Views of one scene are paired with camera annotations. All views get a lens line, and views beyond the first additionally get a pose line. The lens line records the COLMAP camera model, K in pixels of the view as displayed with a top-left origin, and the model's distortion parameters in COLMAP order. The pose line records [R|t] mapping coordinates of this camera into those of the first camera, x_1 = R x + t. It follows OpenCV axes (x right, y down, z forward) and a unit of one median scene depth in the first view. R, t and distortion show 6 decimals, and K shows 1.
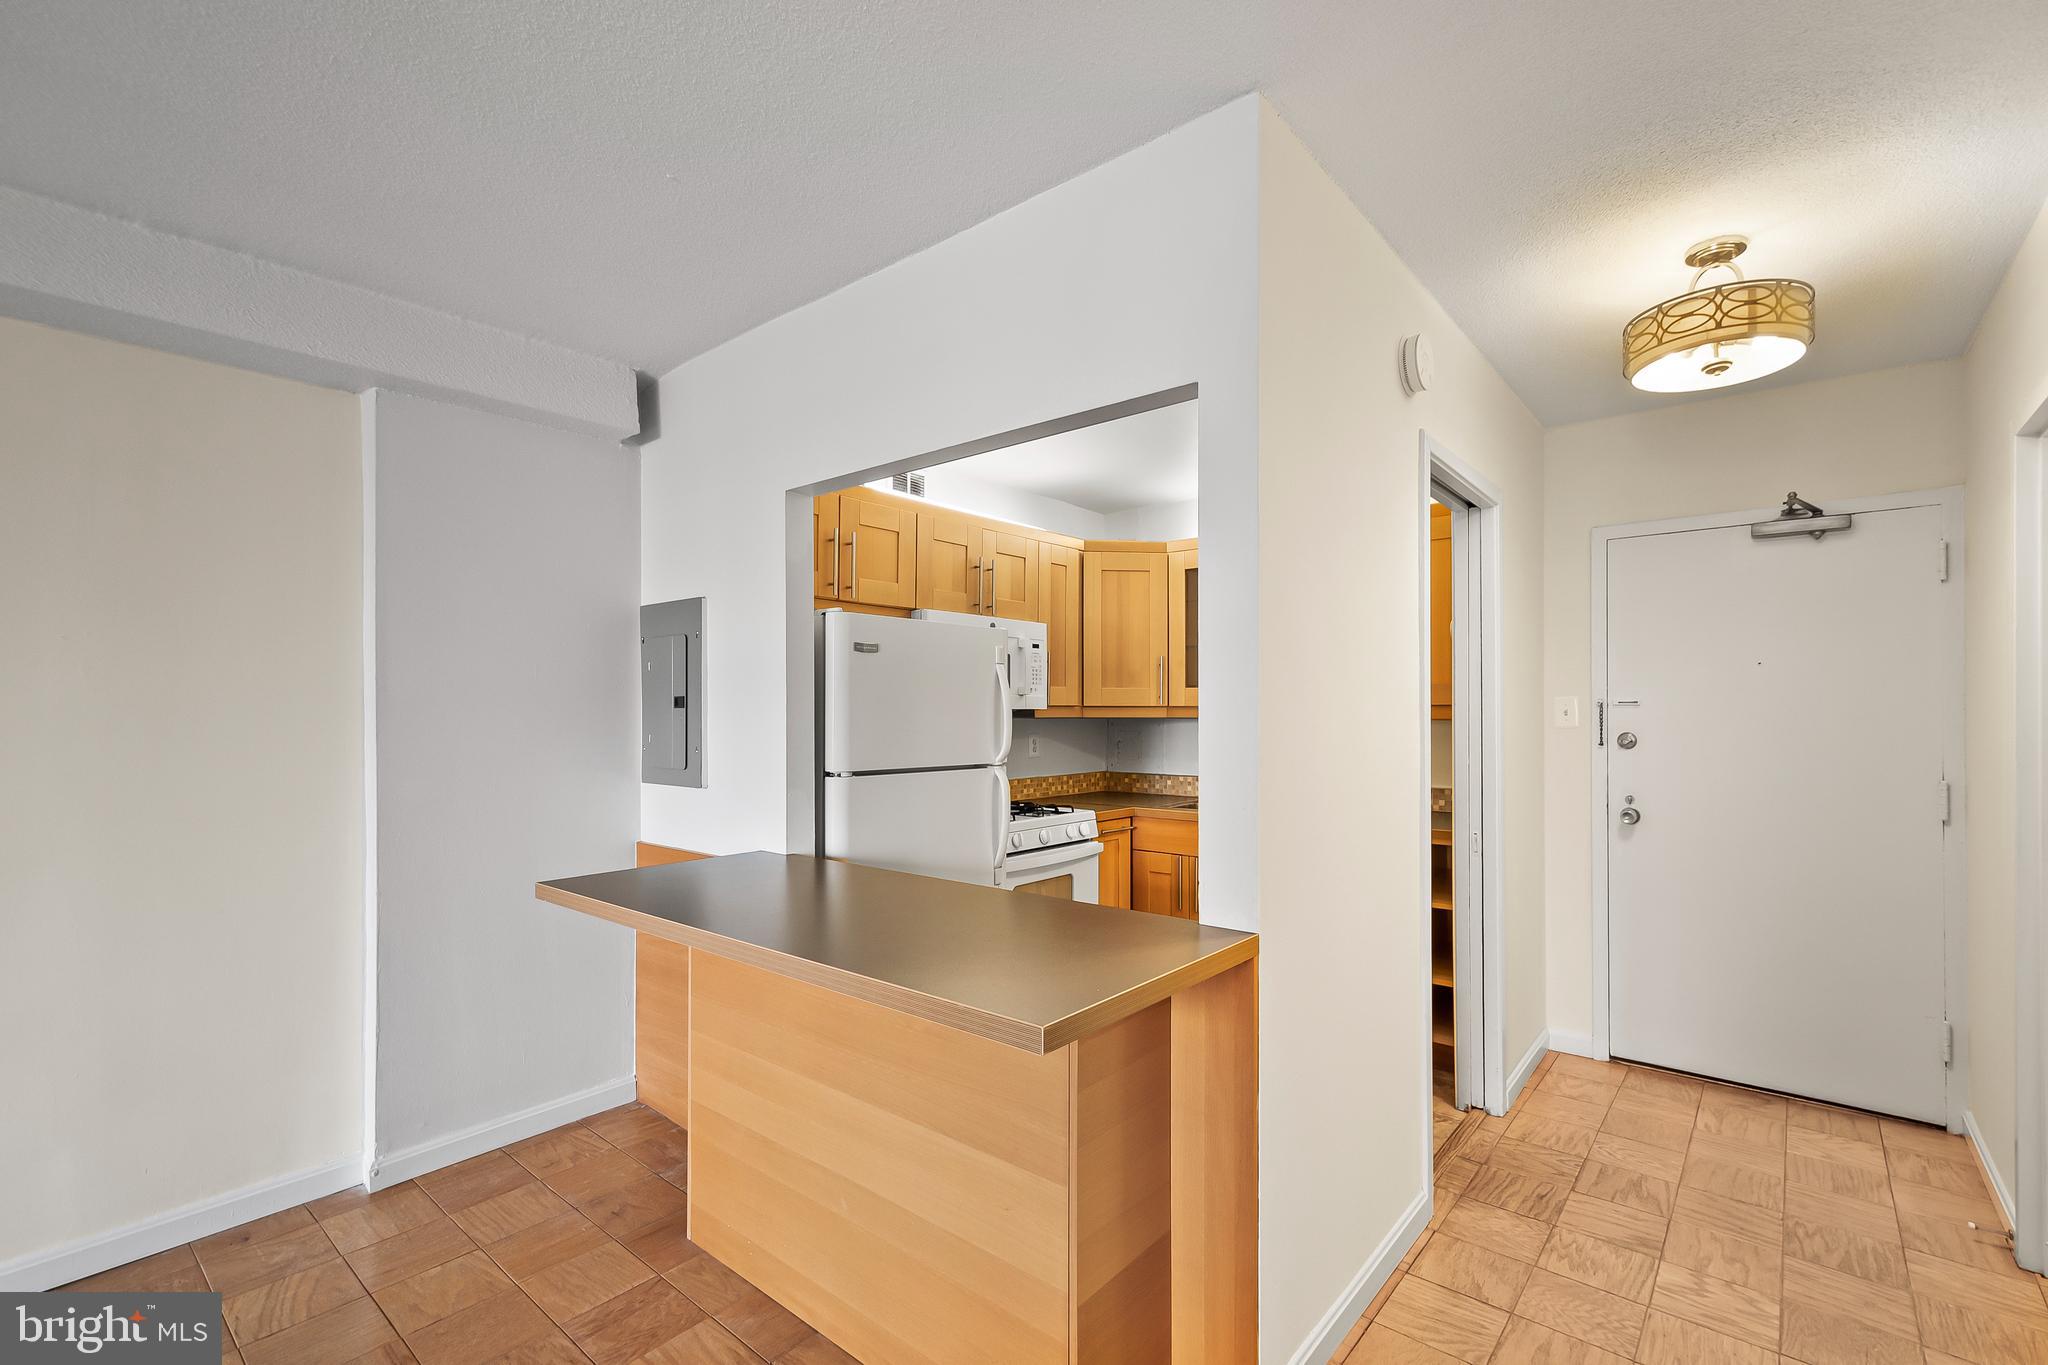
lens RADIAL K [[903.0, 0, 1038.3], [0, 903.0, 712.1], [0, 0, 1]] dist [0.009846, -0.001616]
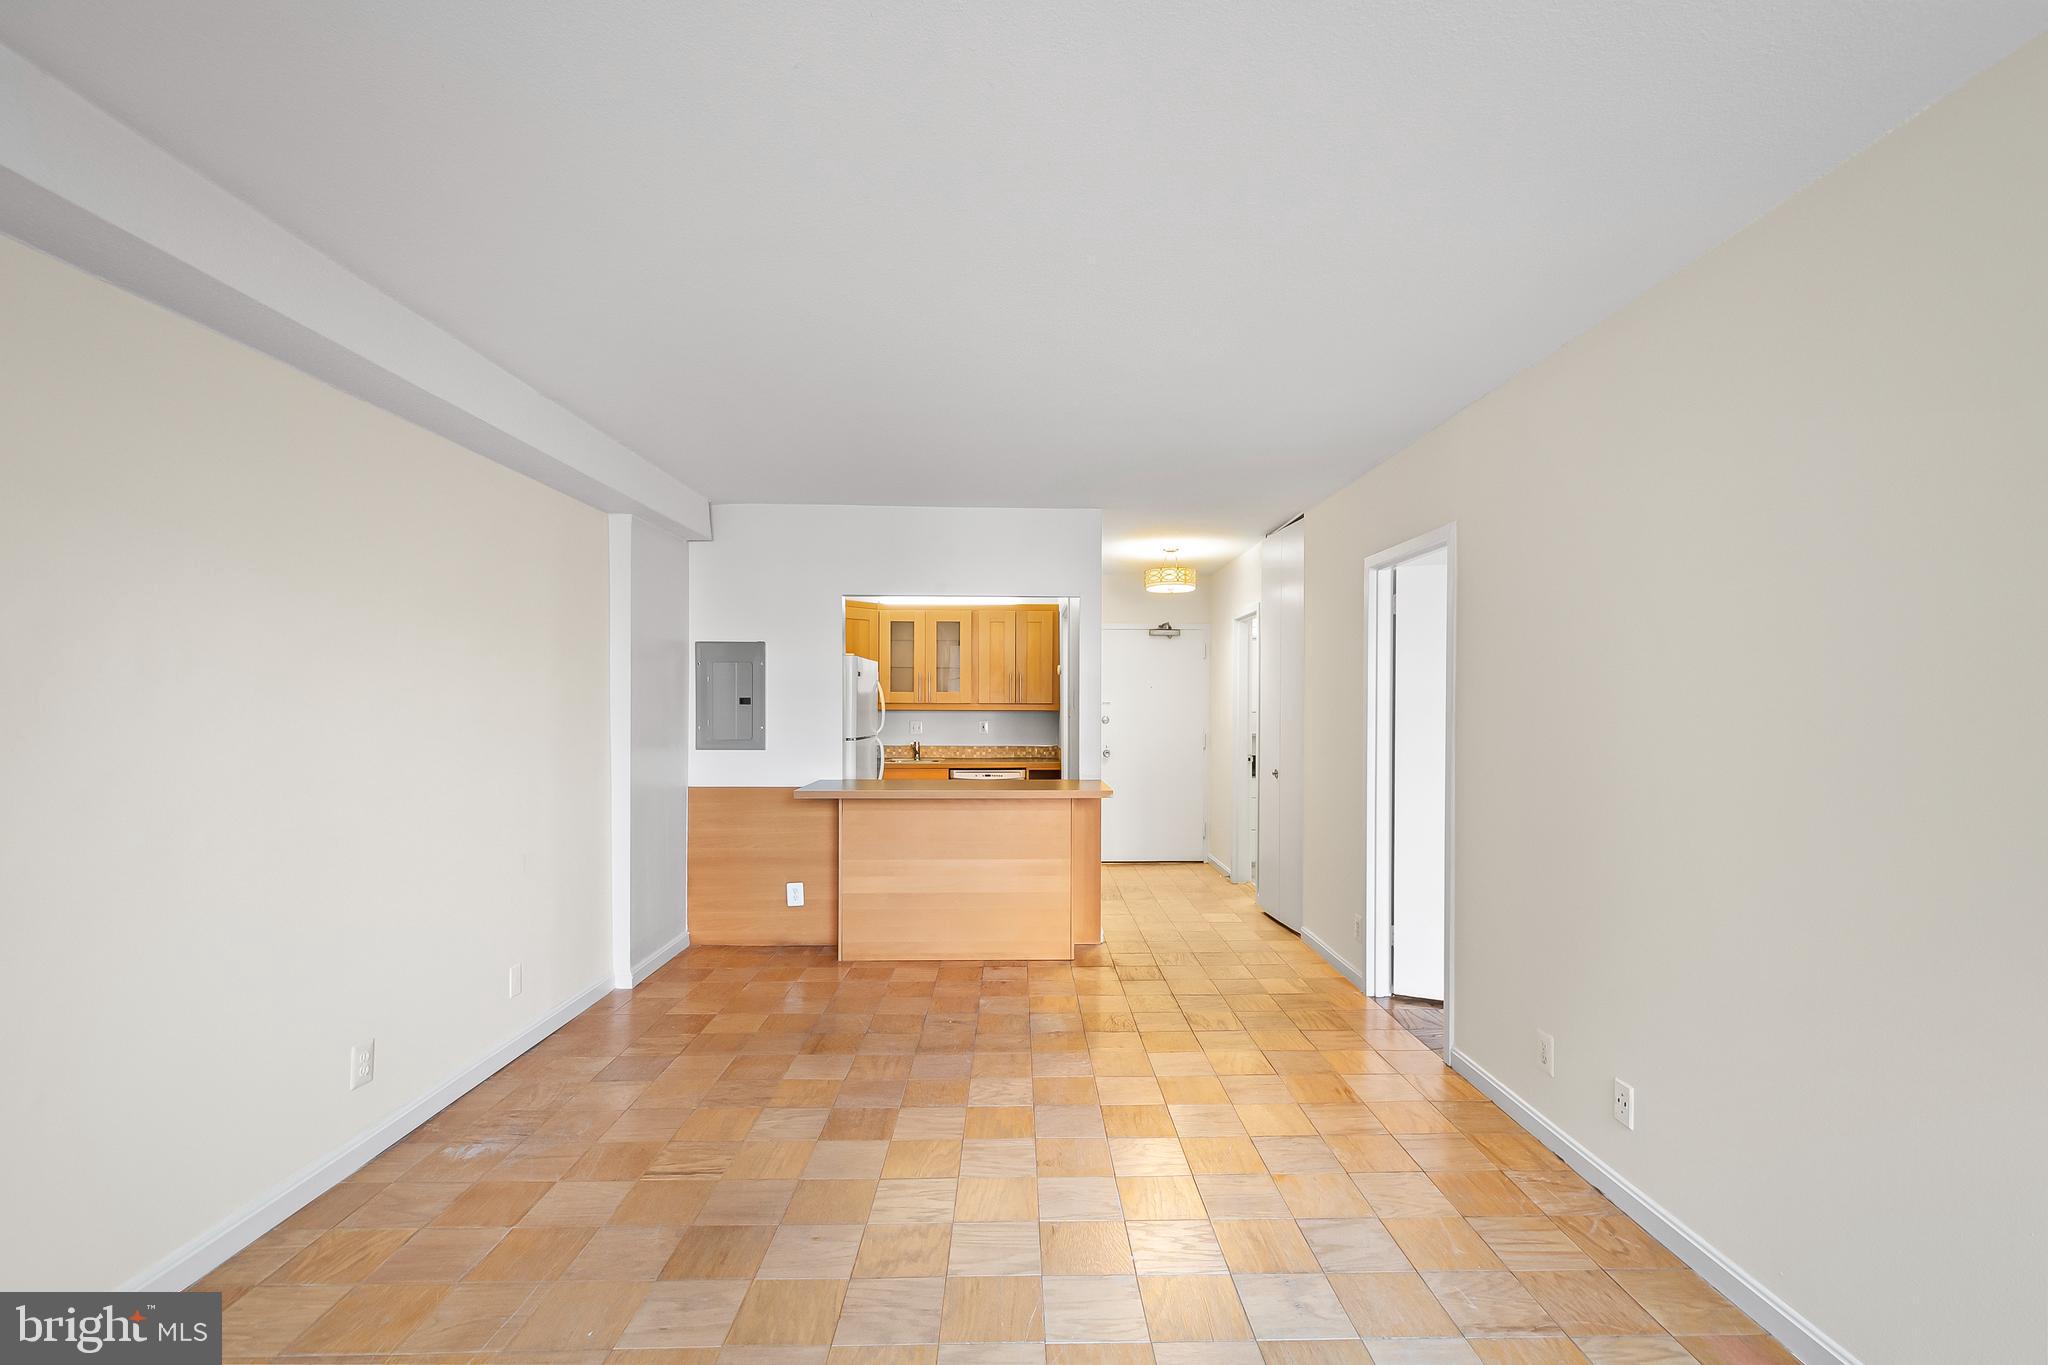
lens RADIAL K [[903.0, 0, 1032.5], [0, 903.0, 702.4], [0, 0, 1]] dist [0.009846, -0.001616]
pose [[0.760383, 0.005182, 0.649454, -1.052719], [-0.006014, 0.999981, -0.000938, -0.009591], [-0.649447, -0.003193, 0.760400, -0.651096]]
